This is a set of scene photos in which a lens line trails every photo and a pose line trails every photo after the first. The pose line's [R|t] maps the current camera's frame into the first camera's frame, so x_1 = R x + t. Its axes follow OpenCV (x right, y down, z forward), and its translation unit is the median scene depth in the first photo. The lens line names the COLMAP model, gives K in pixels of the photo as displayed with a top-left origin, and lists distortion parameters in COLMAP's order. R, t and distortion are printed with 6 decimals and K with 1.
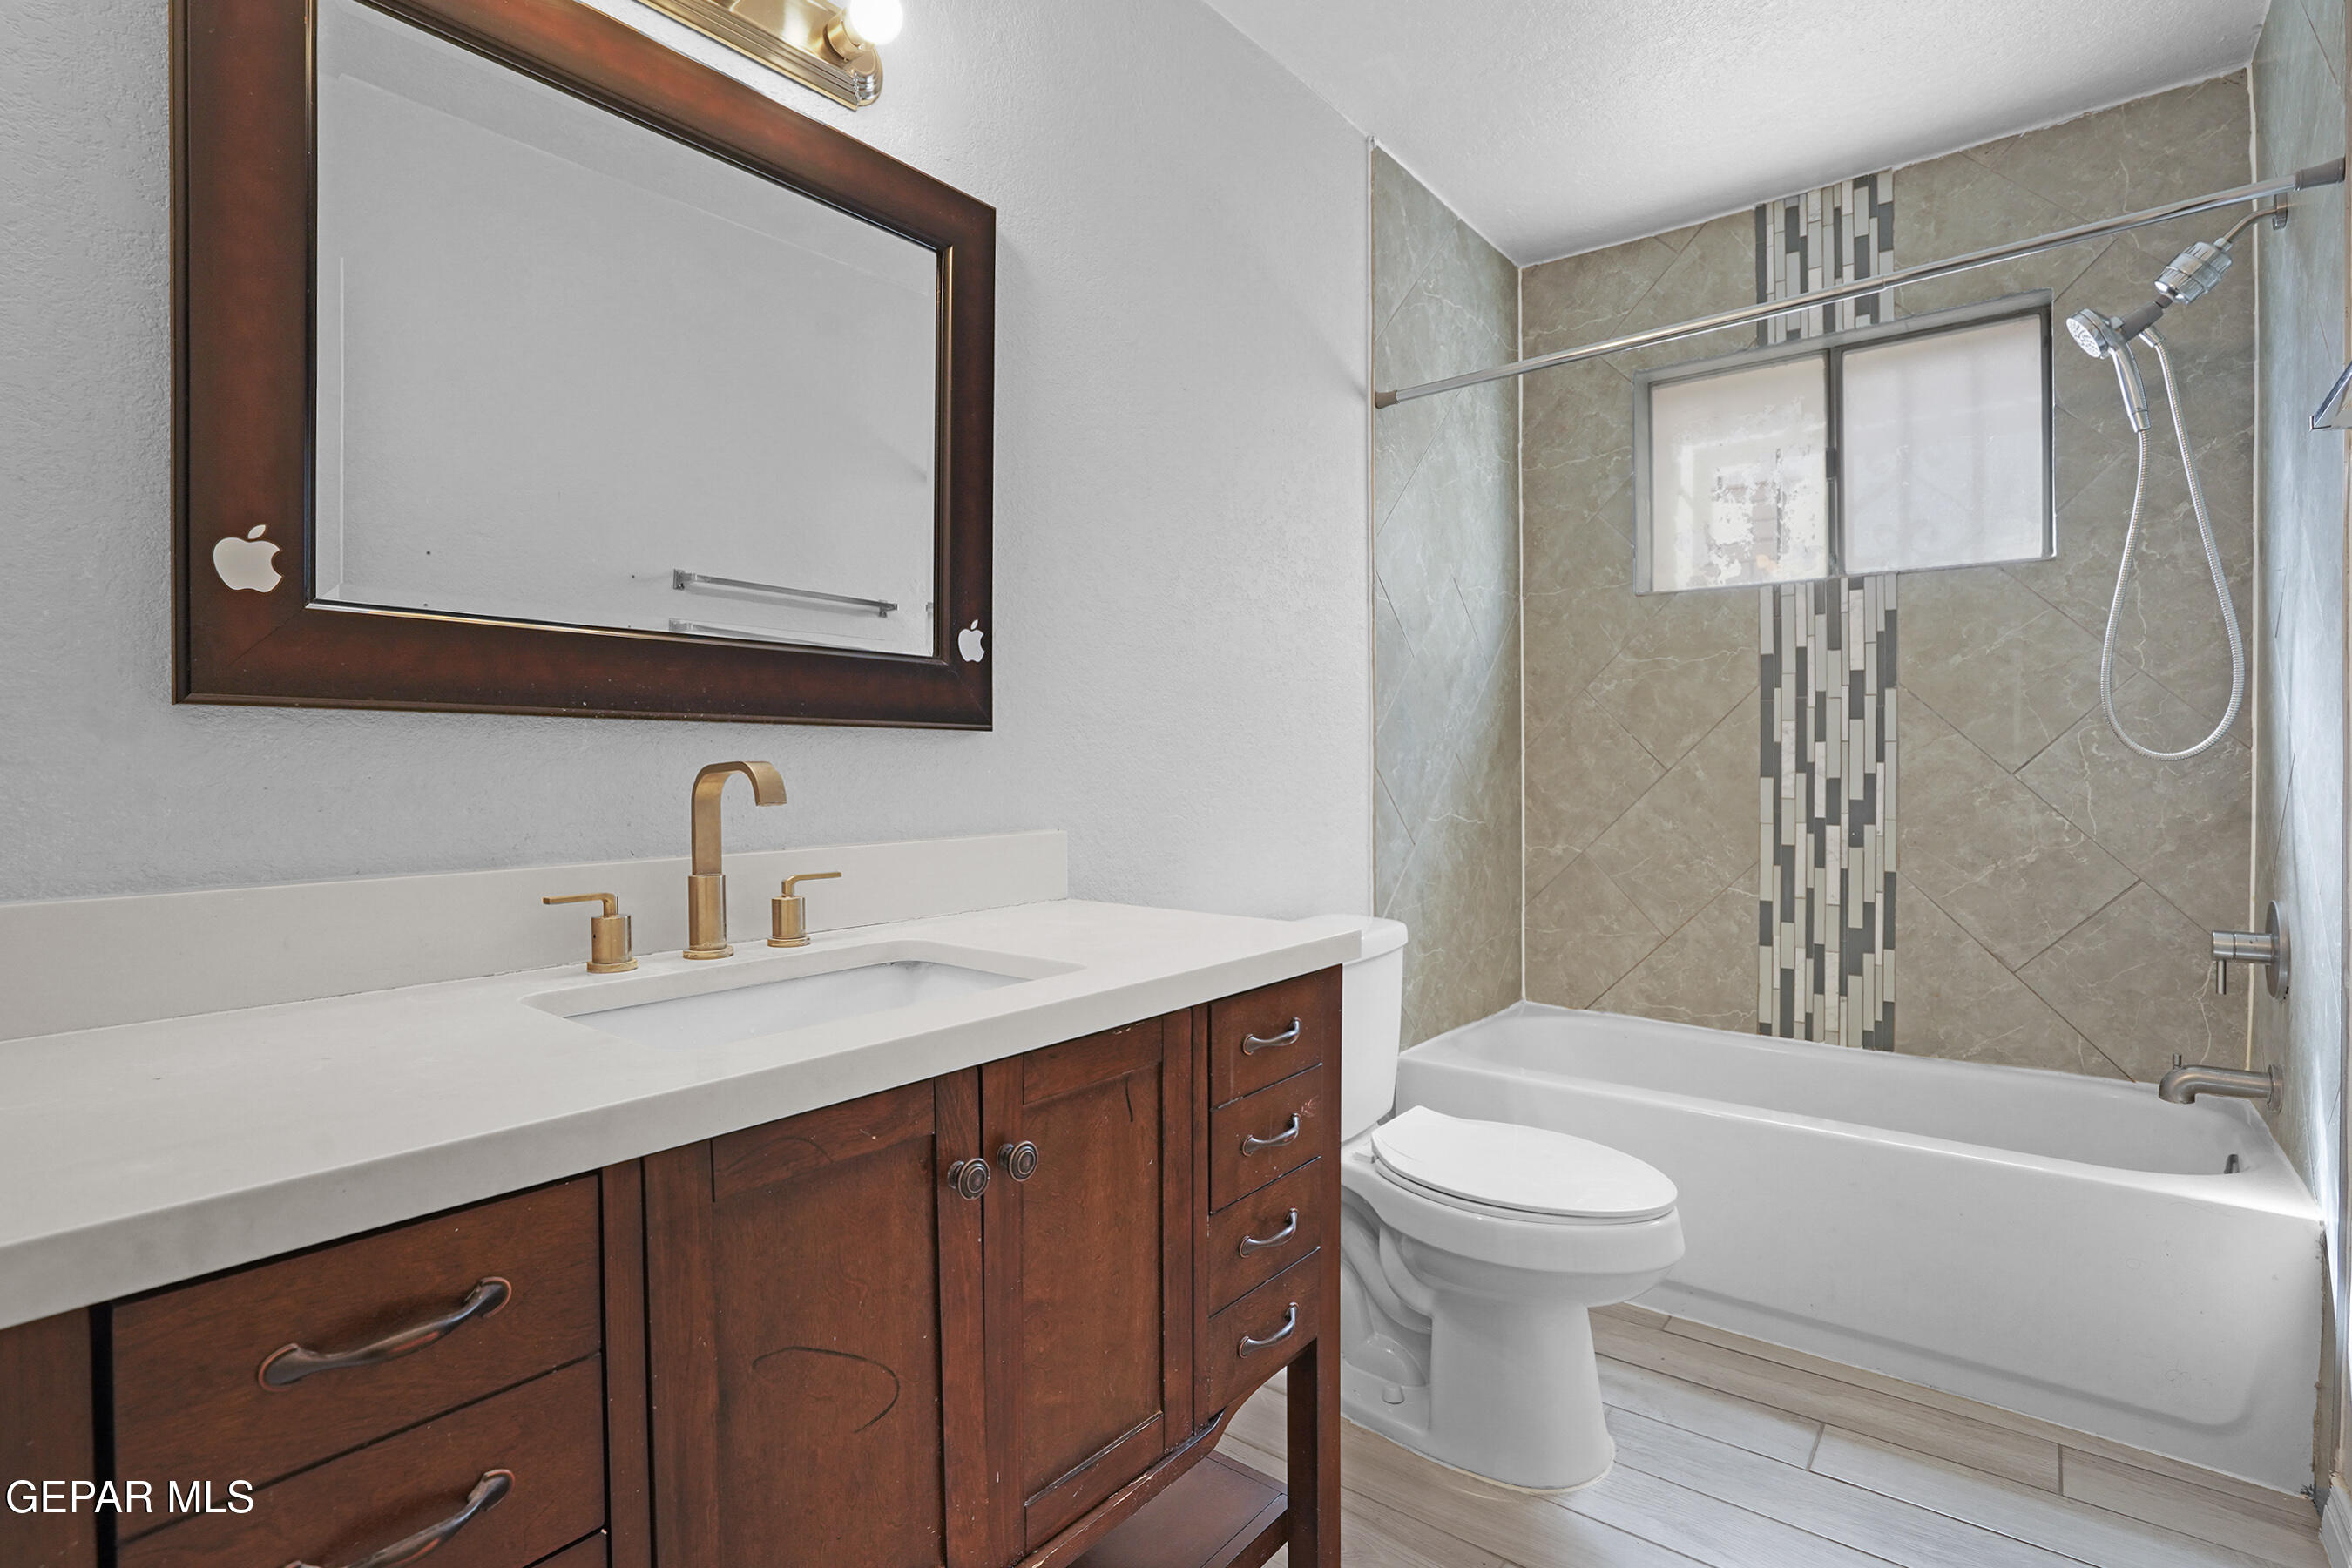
lens RADIAL K [[1120.5, 0, 1177.4], [0, 1120.5, 773.2], [0, 0, 1]] dist [-0.000644, 0.000796]
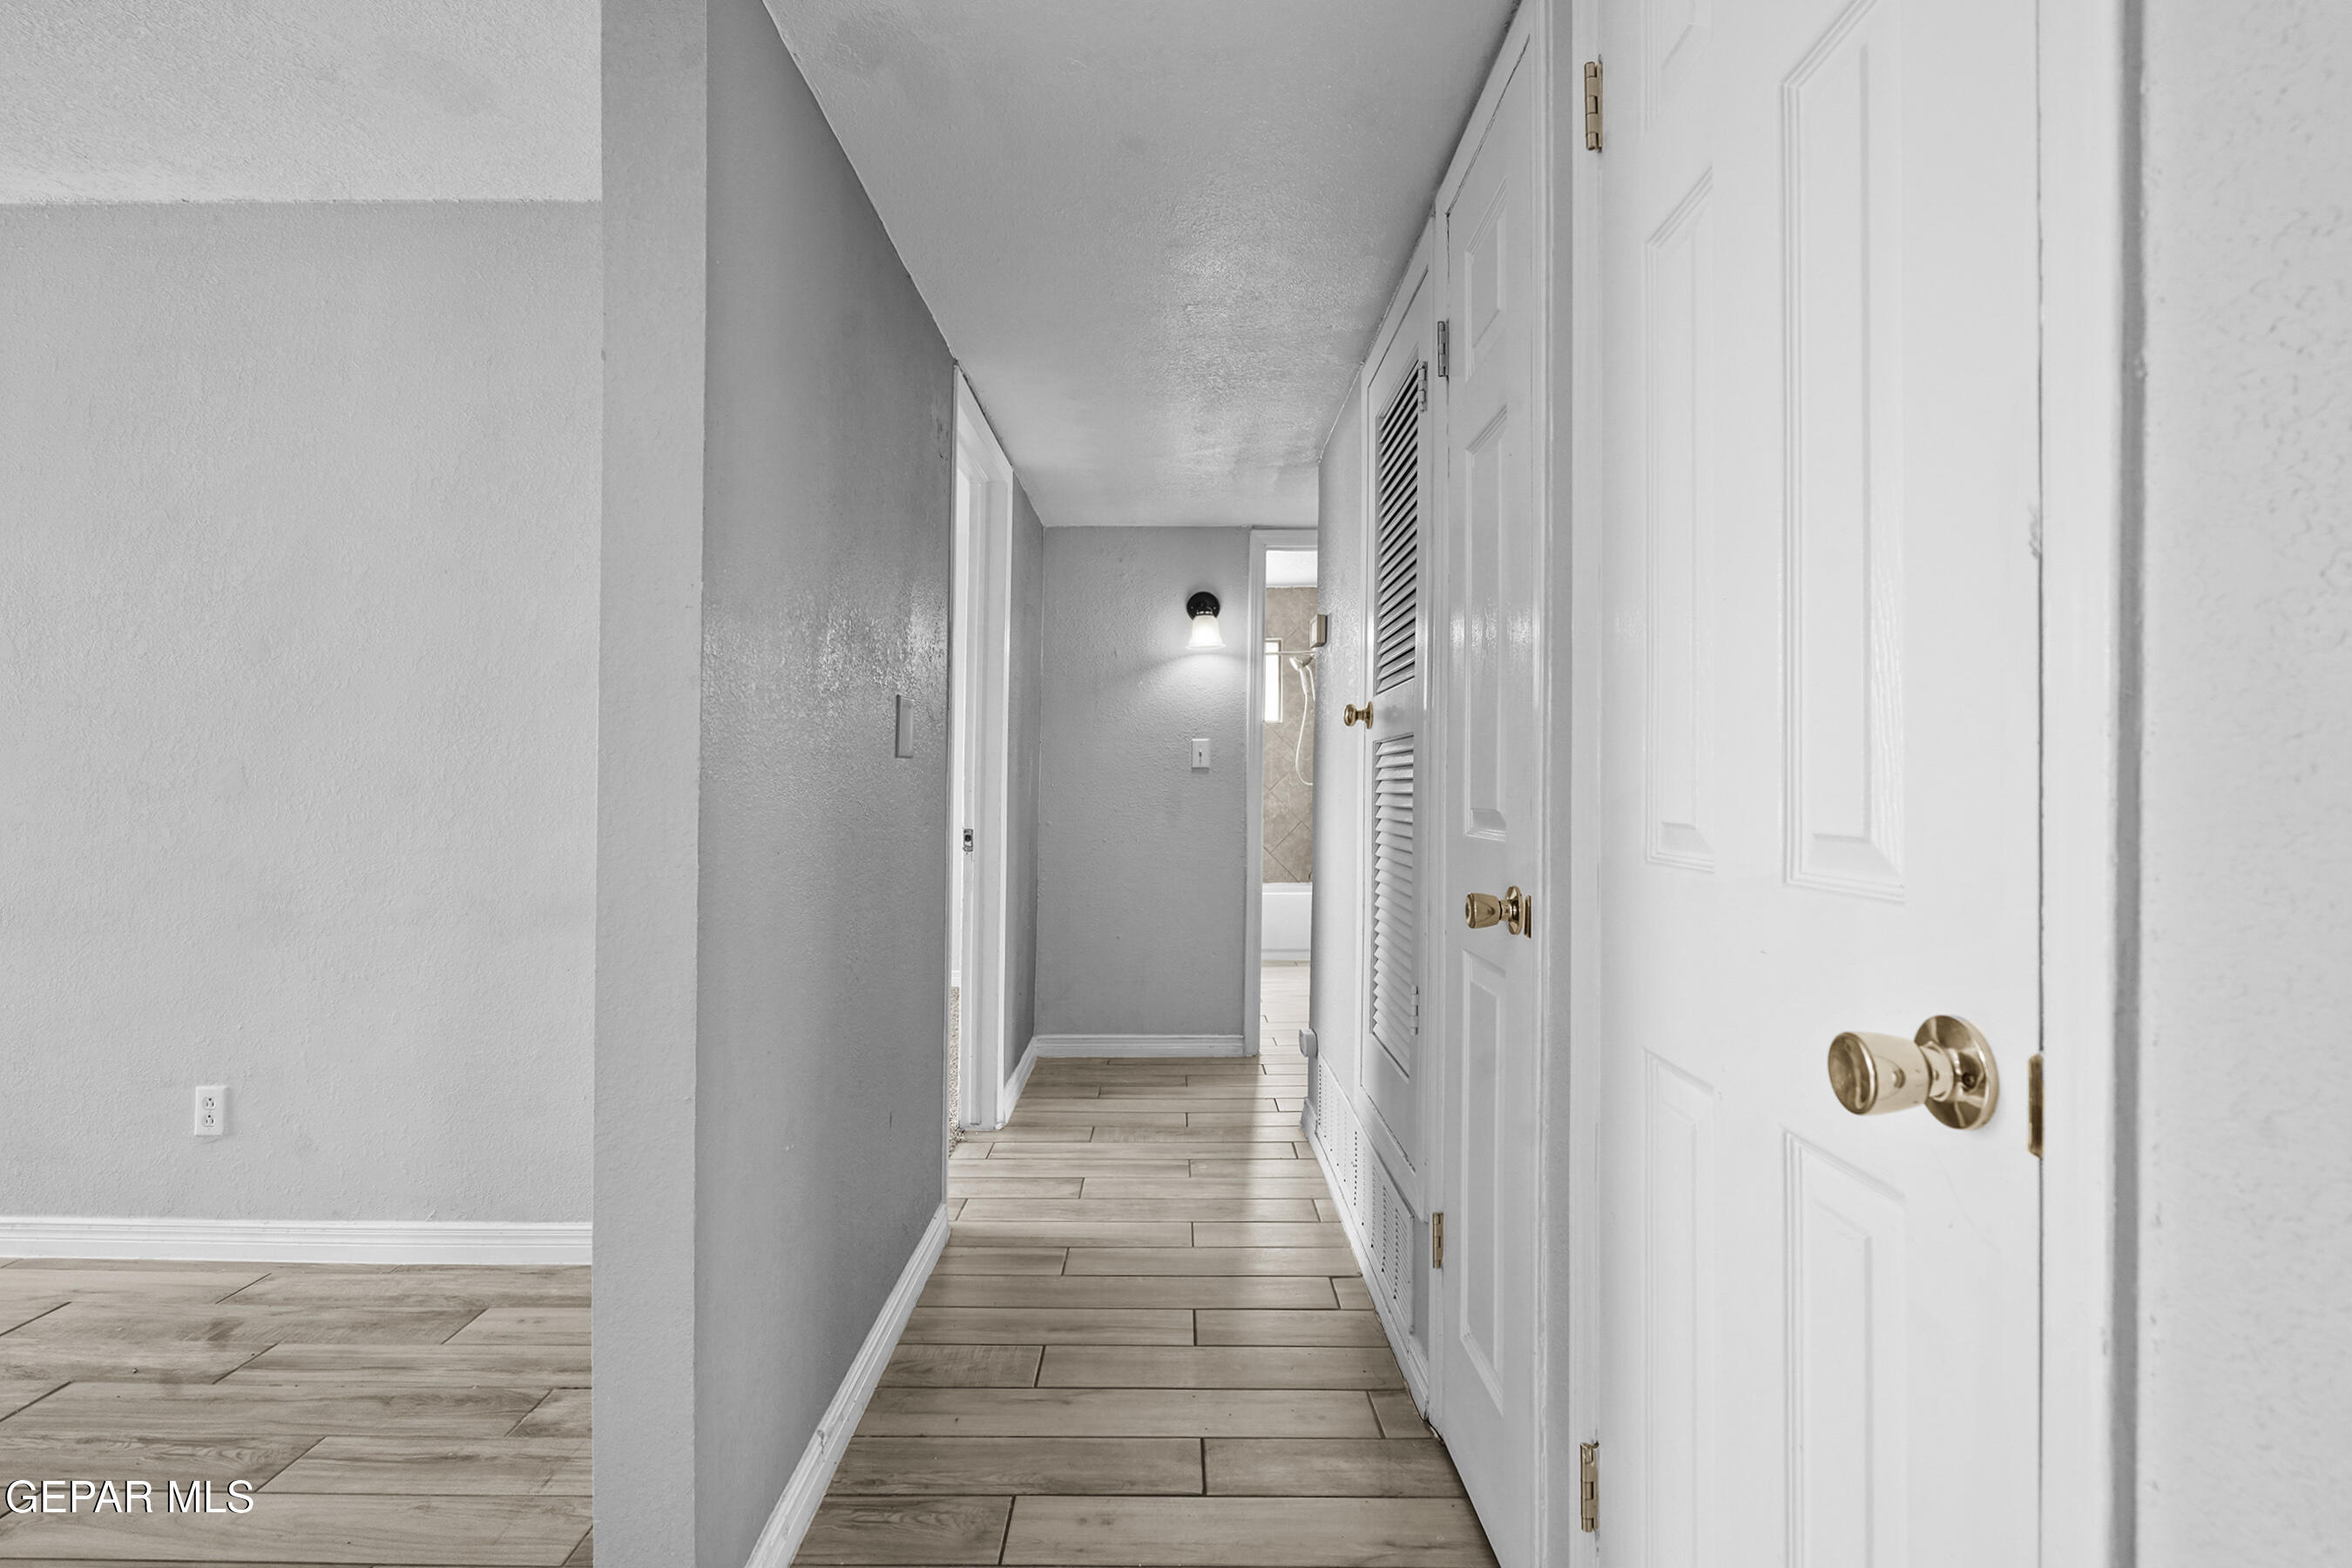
lens RADIAL K [[1120.5, 0, 1170.7], [0, 1120.5, 782.4], [0, 0, 1]] dist [-0.000644, 0.000796]
pose [[0.783477, 0.009889, 0.621342, -1.545461], [-0.008829, 0.999950, -0.004782, -0.001950], [-0.621358, -0.001739, 0.783525, -1.394309]]
